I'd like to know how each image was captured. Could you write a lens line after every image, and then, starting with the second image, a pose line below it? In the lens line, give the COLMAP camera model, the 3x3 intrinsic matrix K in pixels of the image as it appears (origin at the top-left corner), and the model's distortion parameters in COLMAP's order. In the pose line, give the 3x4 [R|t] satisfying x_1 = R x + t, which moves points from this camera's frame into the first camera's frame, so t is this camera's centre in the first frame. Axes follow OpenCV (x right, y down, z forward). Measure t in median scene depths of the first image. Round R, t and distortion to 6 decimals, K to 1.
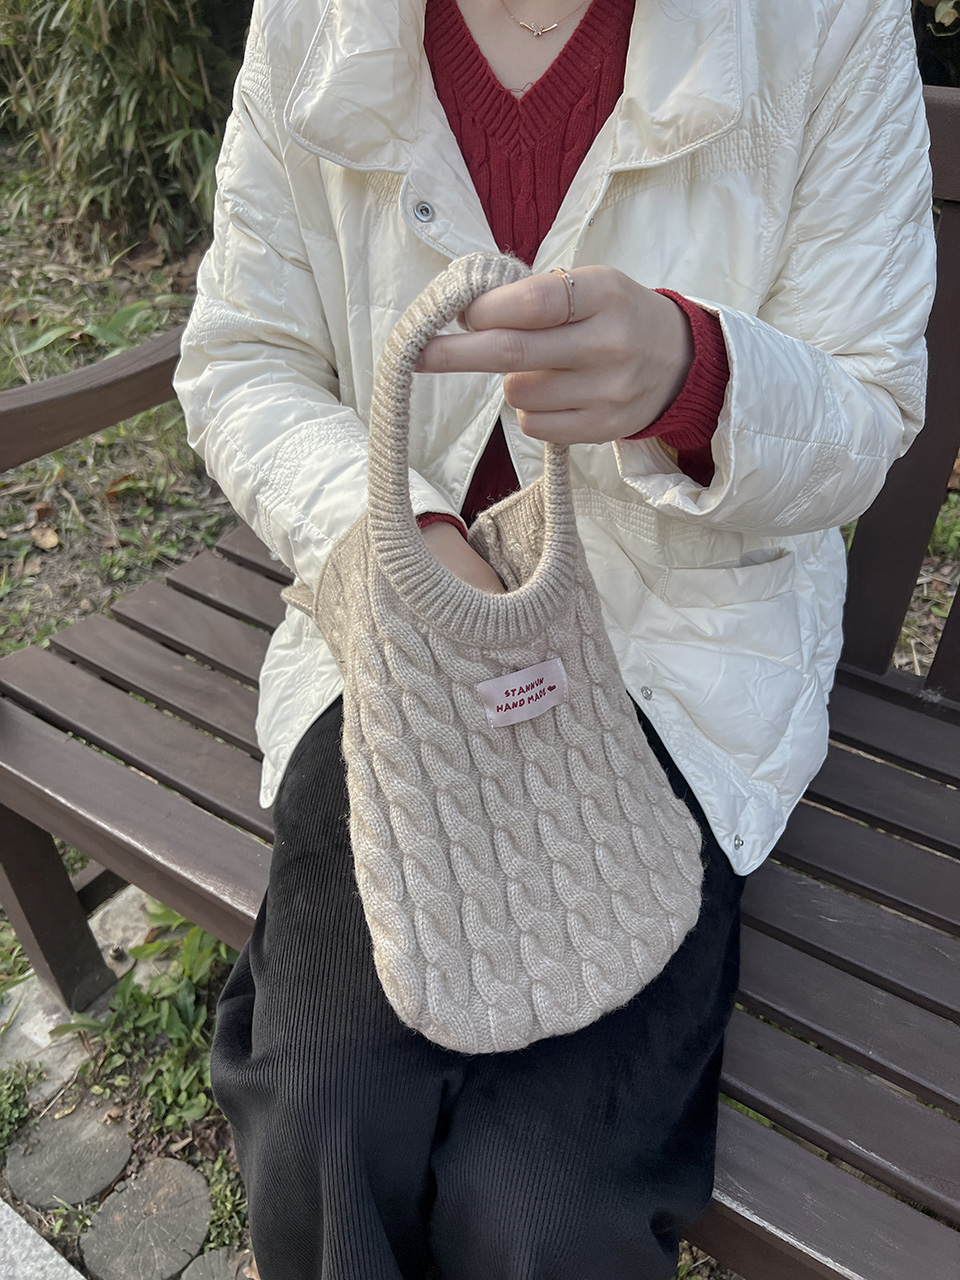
lens RADIAL K [[958.0, 0, 481.2], [0, 958.0, 690.4], [0, 0, 1]] dist [-0.001686, -0.009303]
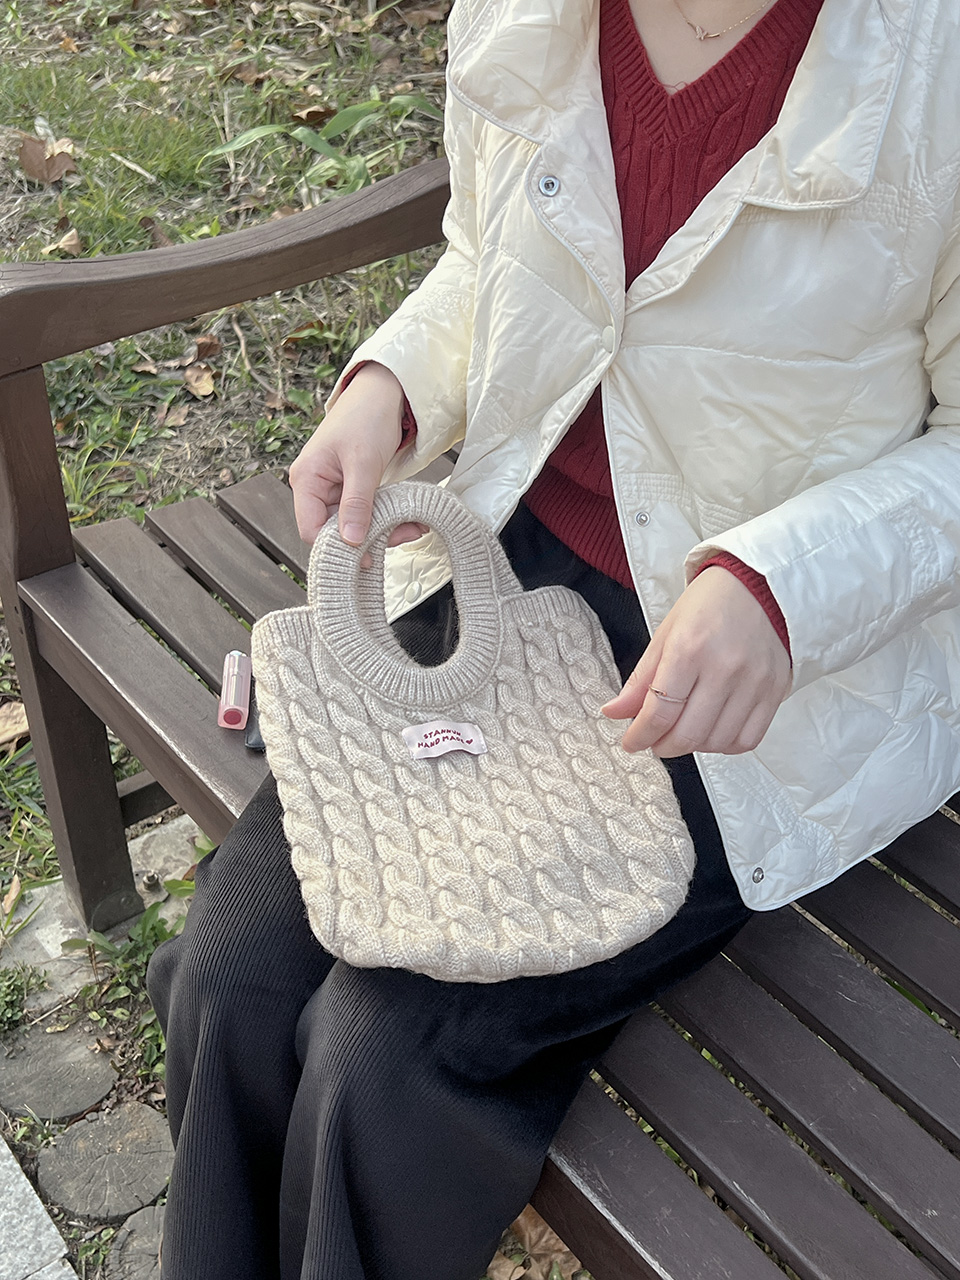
lens RADIAL K [[1575.0, 0, 480.0], [0, 1575.0, 640.0], [0, 0, 1]] dist [0.020627, 0.001938]
pose [[0.947960, 0.211392, -0.238089, 0.217705], [-0.215956, 0.976378, 0.007059, -0.019008], [0.233957, 0.044725, 0.971218, -0.369824]]
